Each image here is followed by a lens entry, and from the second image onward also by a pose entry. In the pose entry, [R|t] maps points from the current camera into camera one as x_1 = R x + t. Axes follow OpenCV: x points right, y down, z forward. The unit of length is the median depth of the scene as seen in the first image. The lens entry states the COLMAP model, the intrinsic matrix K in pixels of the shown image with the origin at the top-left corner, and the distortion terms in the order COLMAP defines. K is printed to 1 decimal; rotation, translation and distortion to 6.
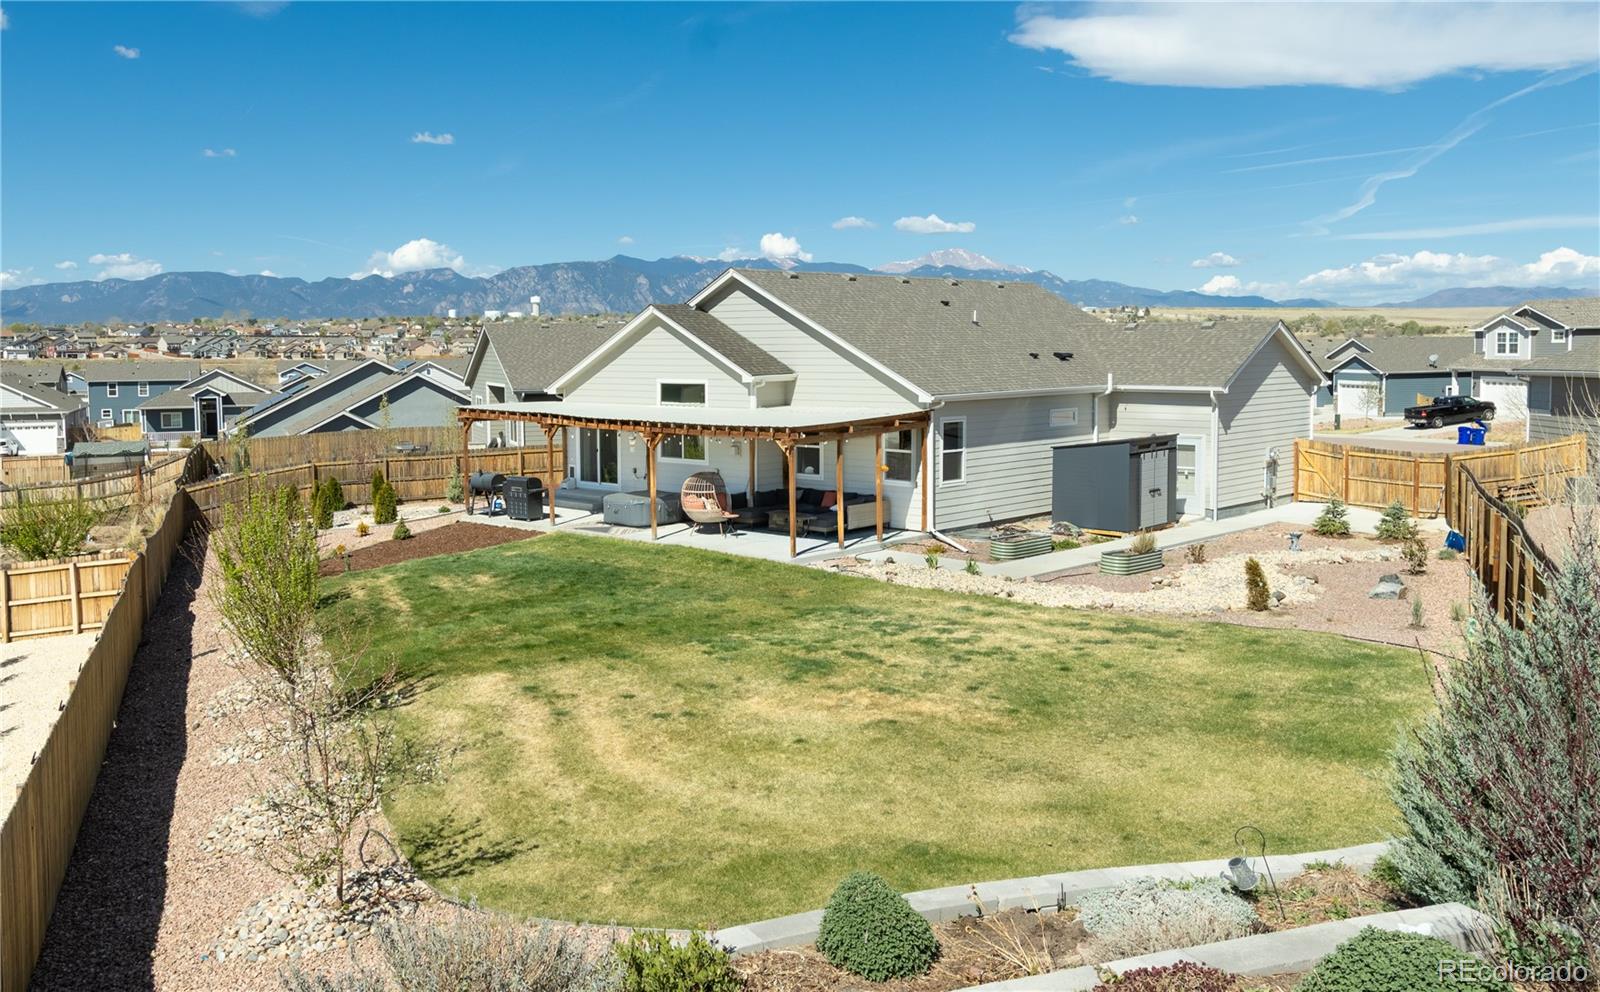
lens RADIAL K [[1565.7, 0, 800.0], [0, 1565.7, 496.0], [0, 0, 1]] dist [-0.077160, -0.007110]
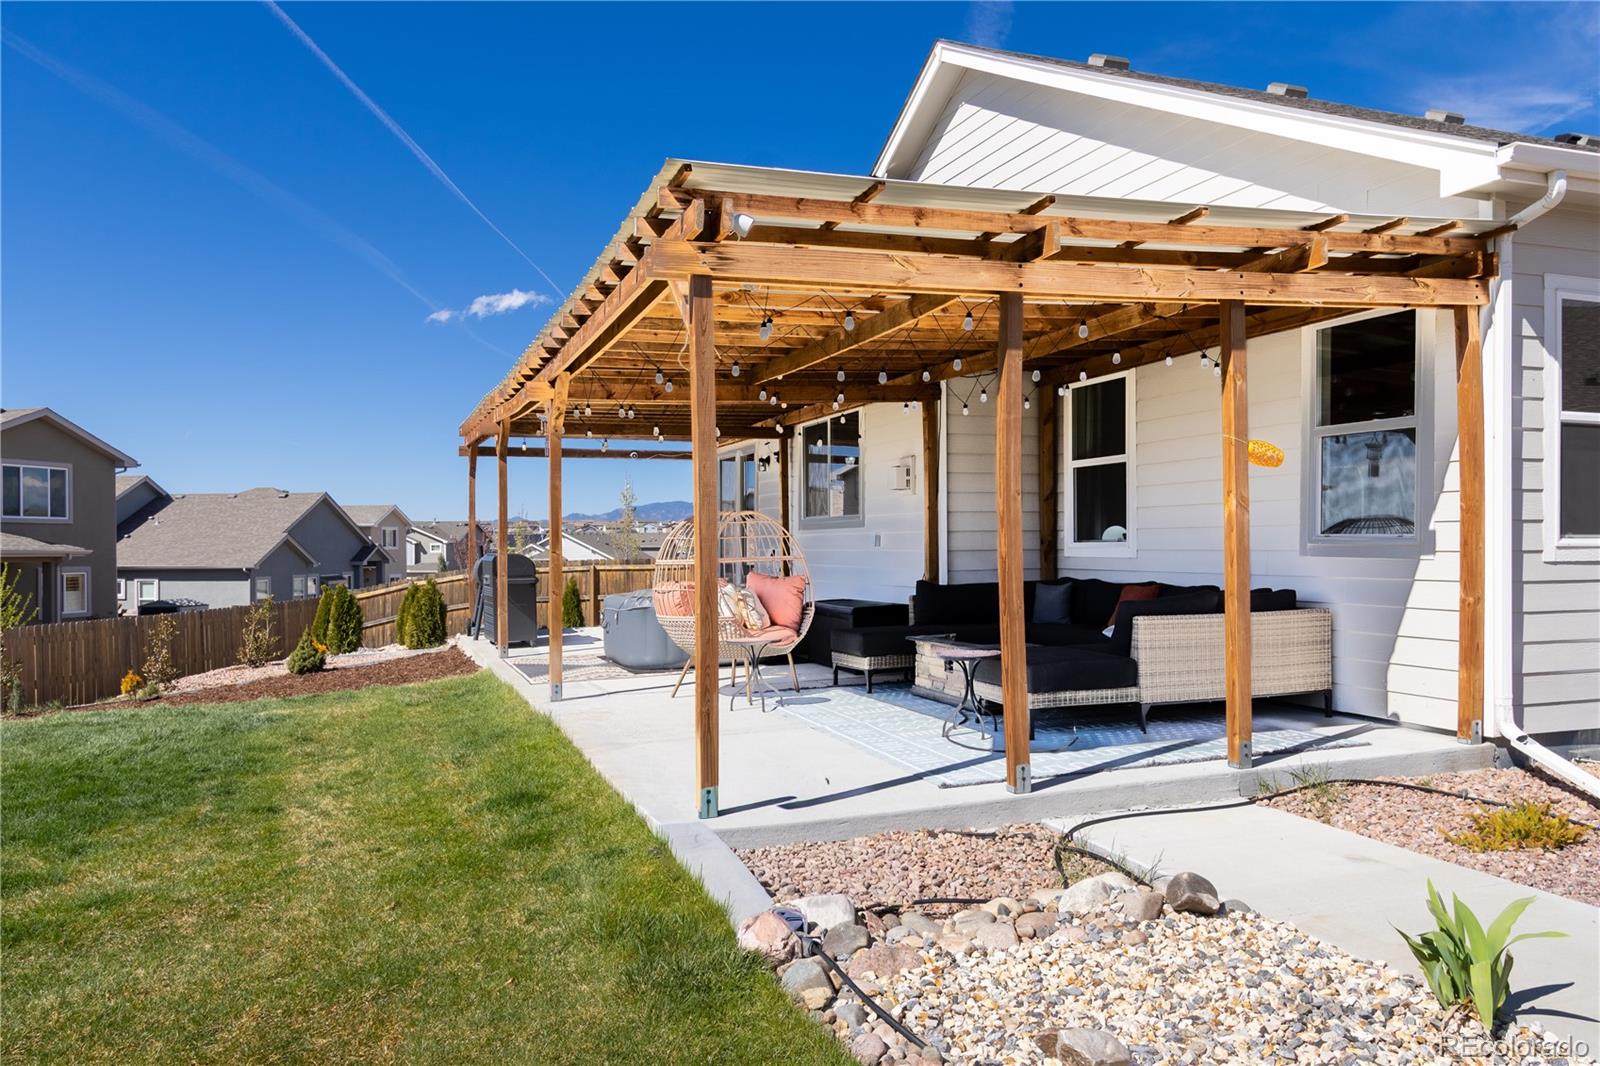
lens RADIAL K [[1170.7, 0, 799.3], [0, 1170.7, 554.2], [0, 0, 1]] dist [0.000944, 0.000411]
pose [[0.883914, 0.004989, -0.467623, 0.070929], [-0.050465, 0.995121, -0.084774, 0.015014], [0.464919, 0.098532, 0.879853, 0.773383]]
